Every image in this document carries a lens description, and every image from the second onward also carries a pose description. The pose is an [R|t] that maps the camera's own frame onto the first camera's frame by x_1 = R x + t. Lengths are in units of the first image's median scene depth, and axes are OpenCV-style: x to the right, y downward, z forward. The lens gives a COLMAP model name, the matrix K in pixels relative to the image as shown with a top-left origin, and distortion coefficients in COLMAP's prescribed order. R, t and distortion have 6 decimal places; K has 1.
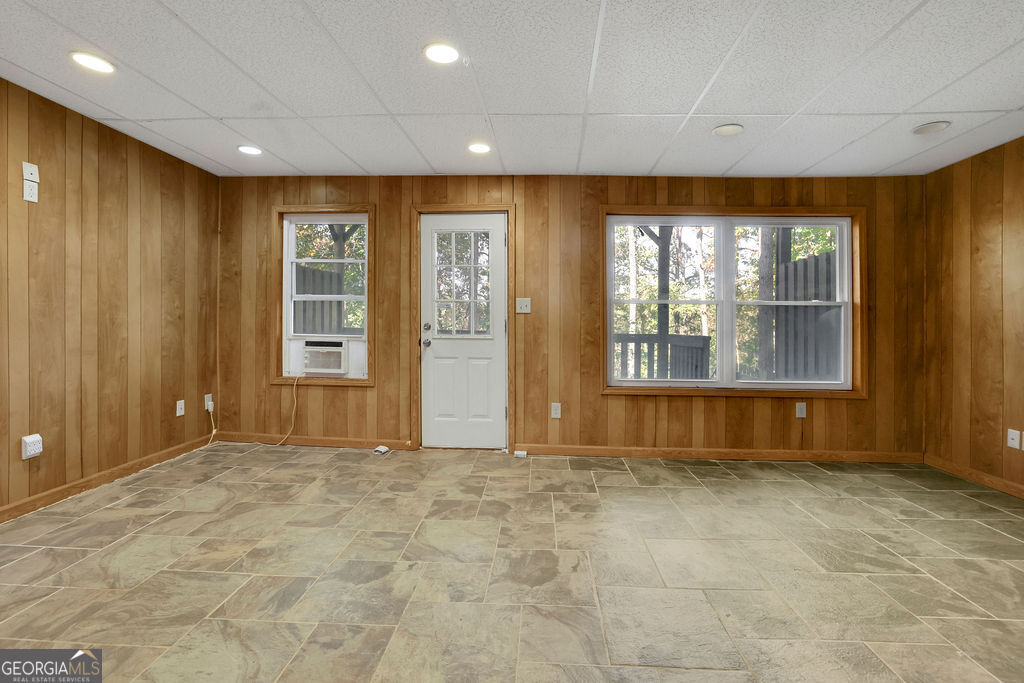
lens RADIAL K [[452.9, 0, 533.9], [0, 452.9, 320.4], [0, 0, 1]] dist [-0.013637, 0.003575]
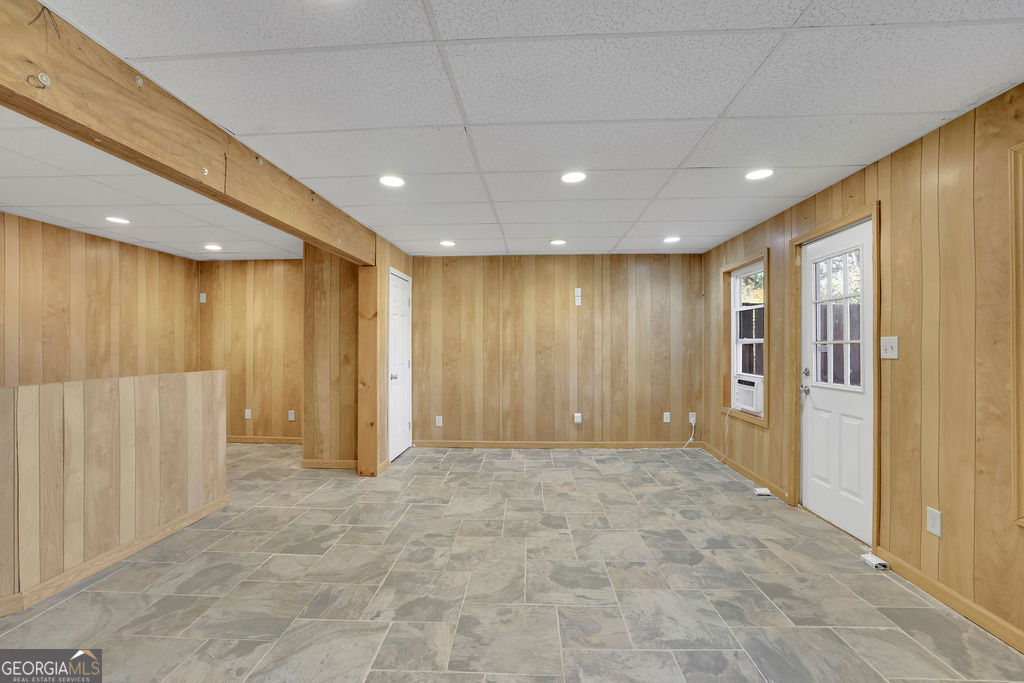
lens RADIAL K [[417.8, 0, 511.3], [0, 417.8, 349.3], [0, 0, 1]] dist [-0.002626, 0.000618]
pose [[0.025121, -0.004792, -0.999673, 0.754412], [0.006525, 0.999968, -0.004629, -0.040011], [0.999663, -0.006406, 0.025151, 0.540285]]
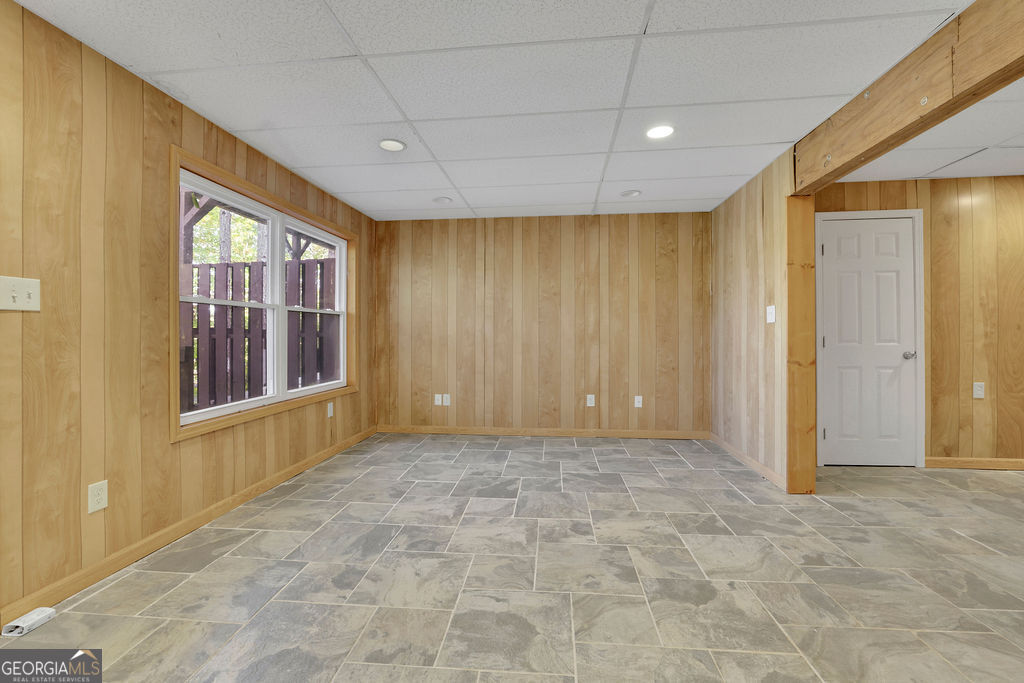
lens RADIAL K [[452.9, 0, 478.6], [0, 452.9, 329.0], [0, 0, 1]] dist [-0.013637, 0.003575]
pose [[0.097656, -0.000774, 0.995220, -0.550151], [-0.004260, 0.999990, 0.001196, 0.000516], [-0.995211, -0.004357, 0.097652, 0.643556]]
